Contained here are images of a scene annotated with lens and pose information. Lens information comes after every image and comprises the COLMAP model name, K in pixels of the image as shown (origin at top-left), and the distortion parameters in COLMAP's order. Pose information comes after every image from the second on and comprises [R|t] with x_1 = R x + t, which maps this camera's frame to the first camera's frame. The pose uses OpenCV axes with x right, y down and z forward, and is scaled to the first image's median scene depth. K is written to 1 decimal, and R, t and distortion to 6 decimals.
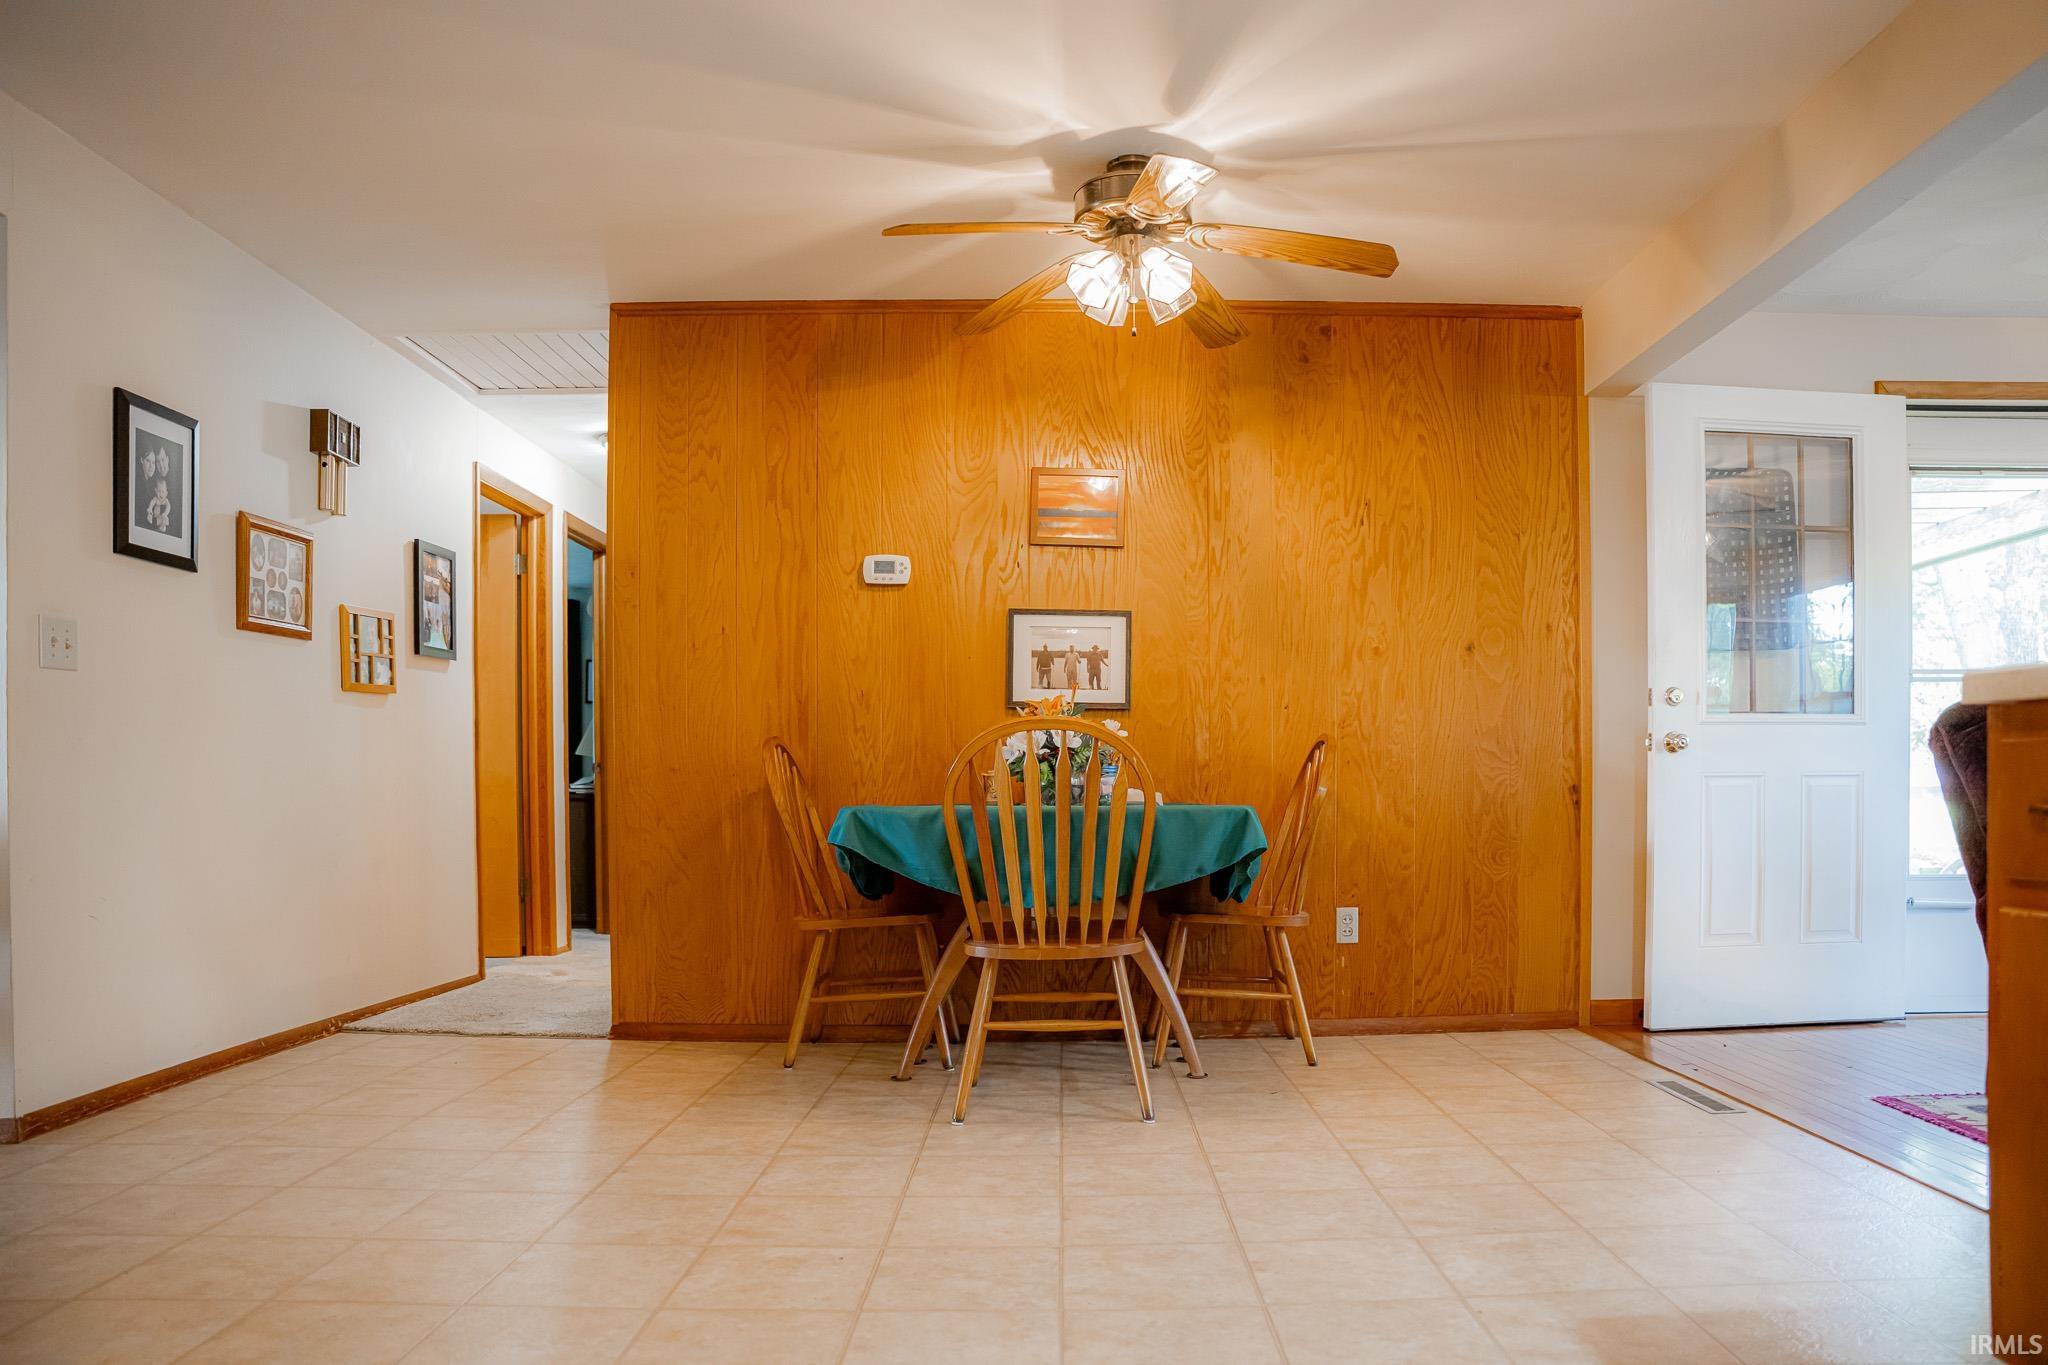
lens RADIAL K [[1406.4, 0, 1005.8], [0, 1406.4, 812.2], [0, 0, 1]] dist [-0.156549, 0.106426]
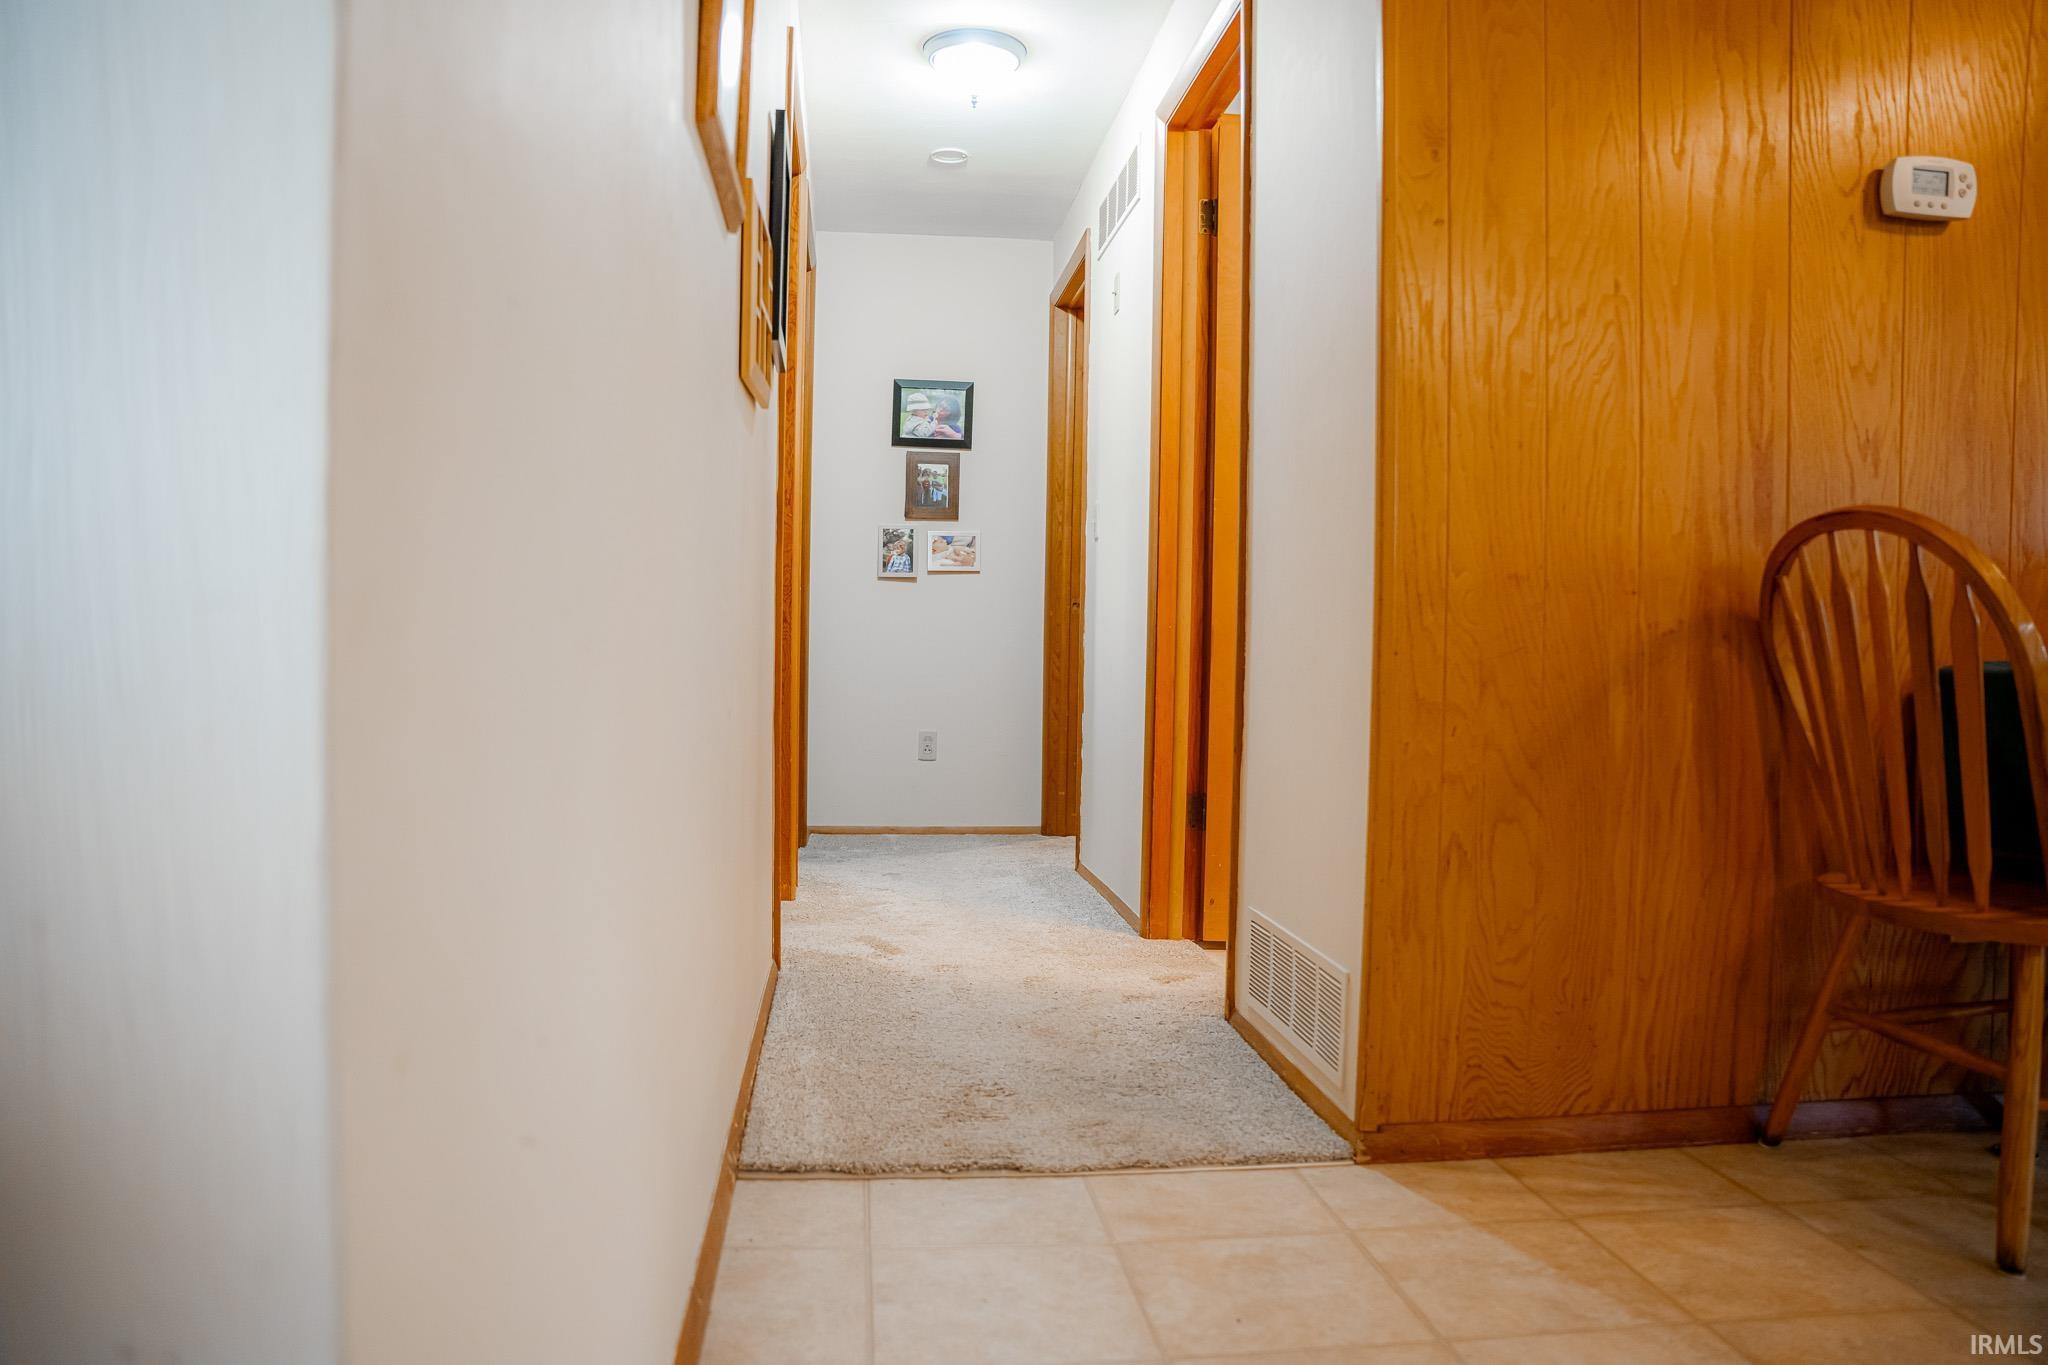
lens RADIAL K [[1406.4, 0, 1008.2], [0, 1406.4, 689.4], [0, 0, 1]] dist [-0.156549, 0.106426]
pose [[0.992643, 0.015263, 0.120115, -0.460917], [-0.017467, 0.999697, 0.017320, 0.001797], [-0.119814, -0.019290, 0.992609, 0.565403]]
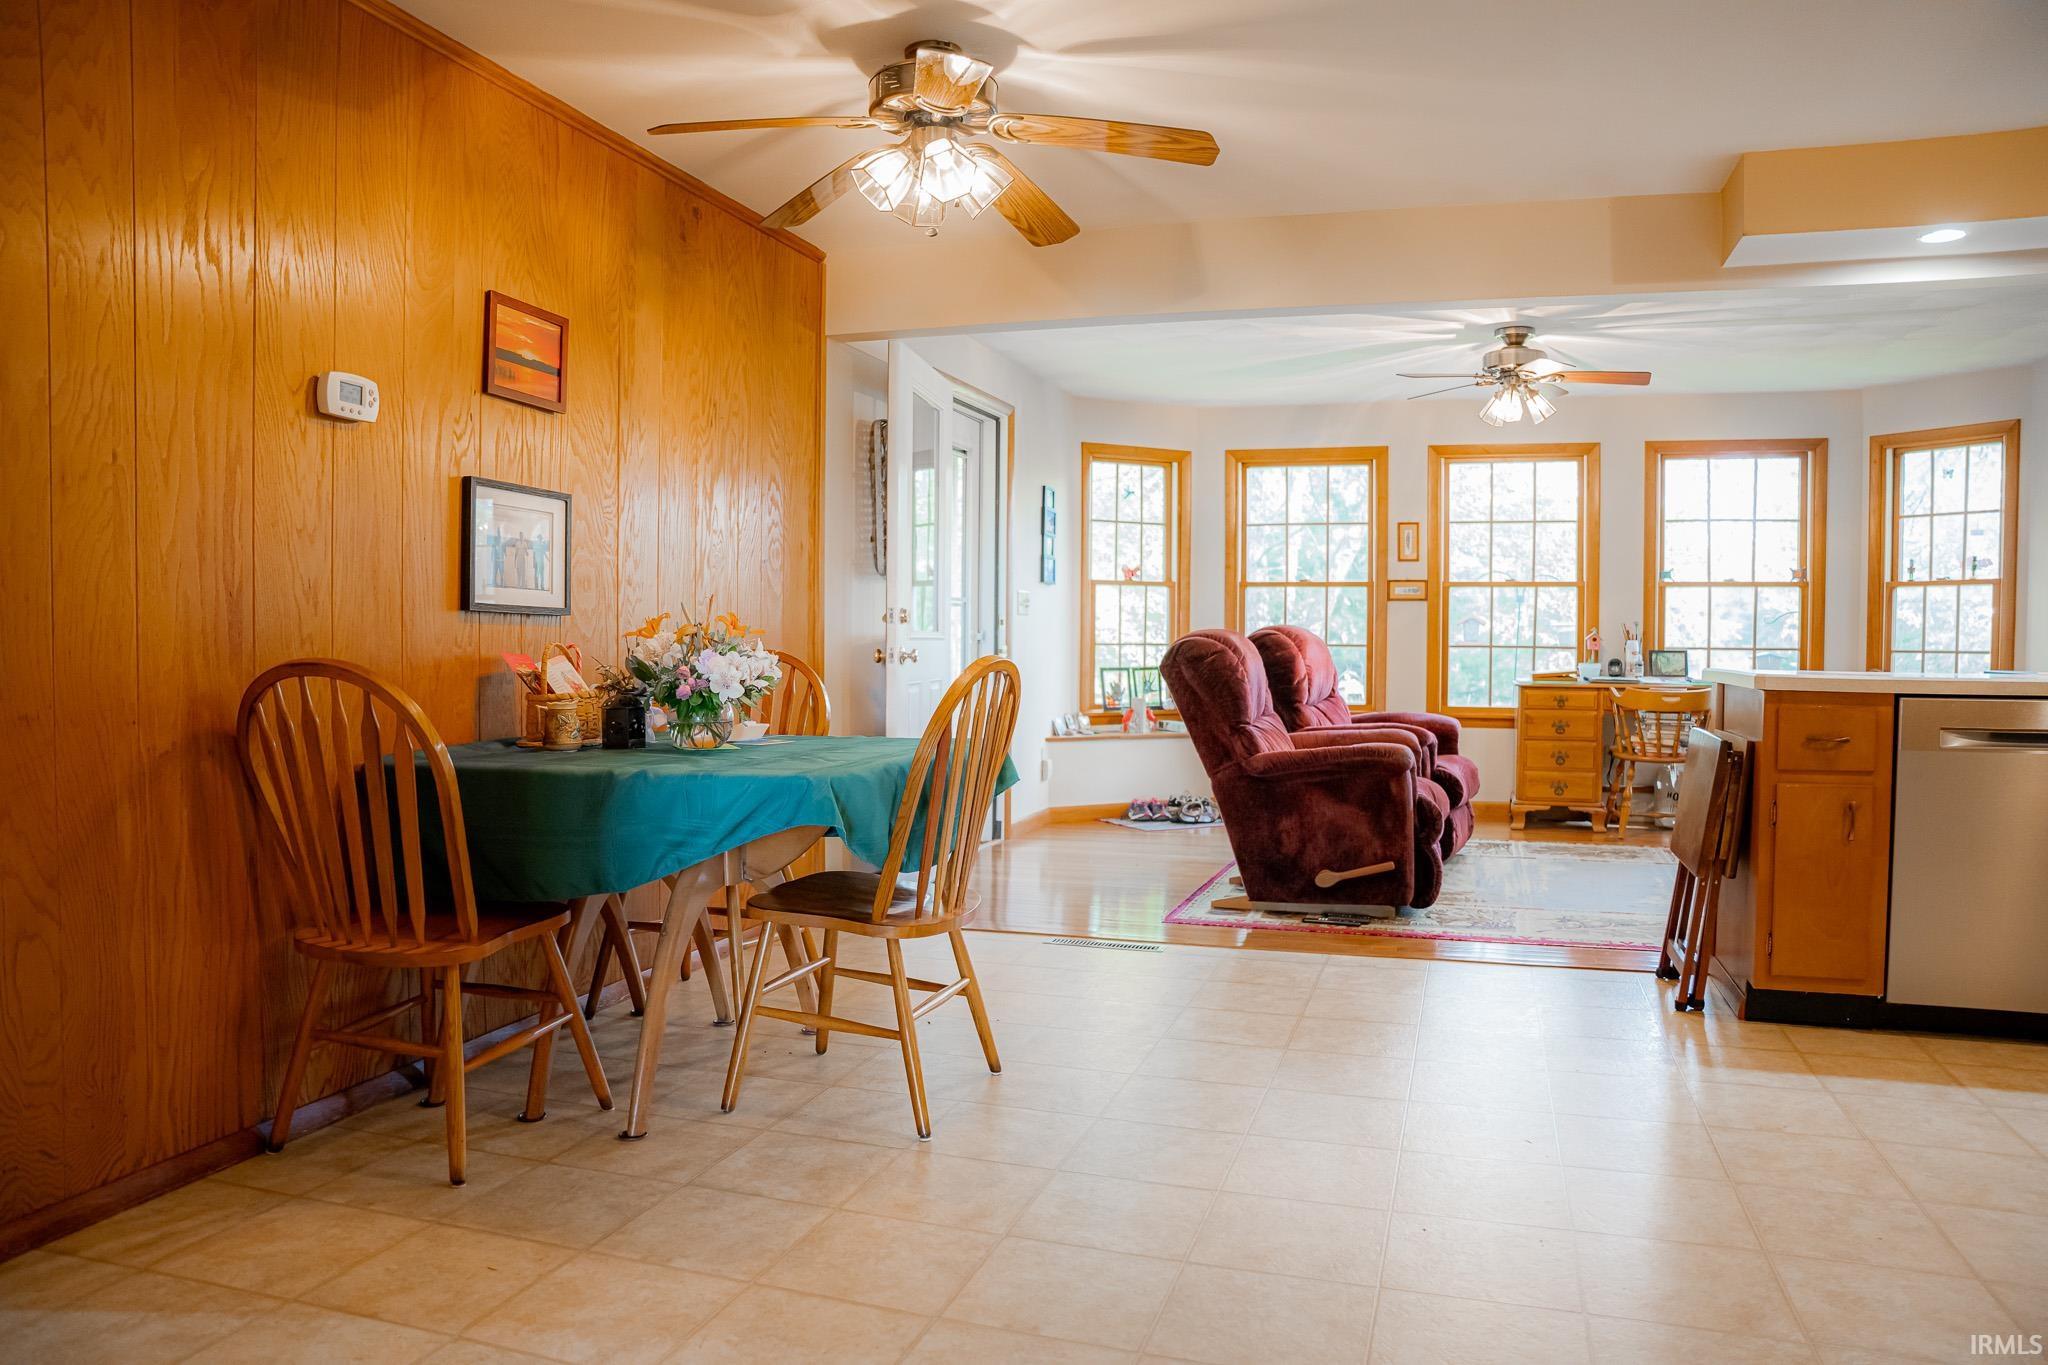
lens RADIAL K [[1406.4, 0, 1032.0], [0, 1406.4, 681.0], [0, 0, 1]] dist [-0.156549, 0.106426]
pose [[0.301676, -0.023219, 0.953128, -0.591980], [0.003215, 0.999722, 0.023337, -0.054261], [-0.953405, -0.003976, 0.301667, 0.502297]]
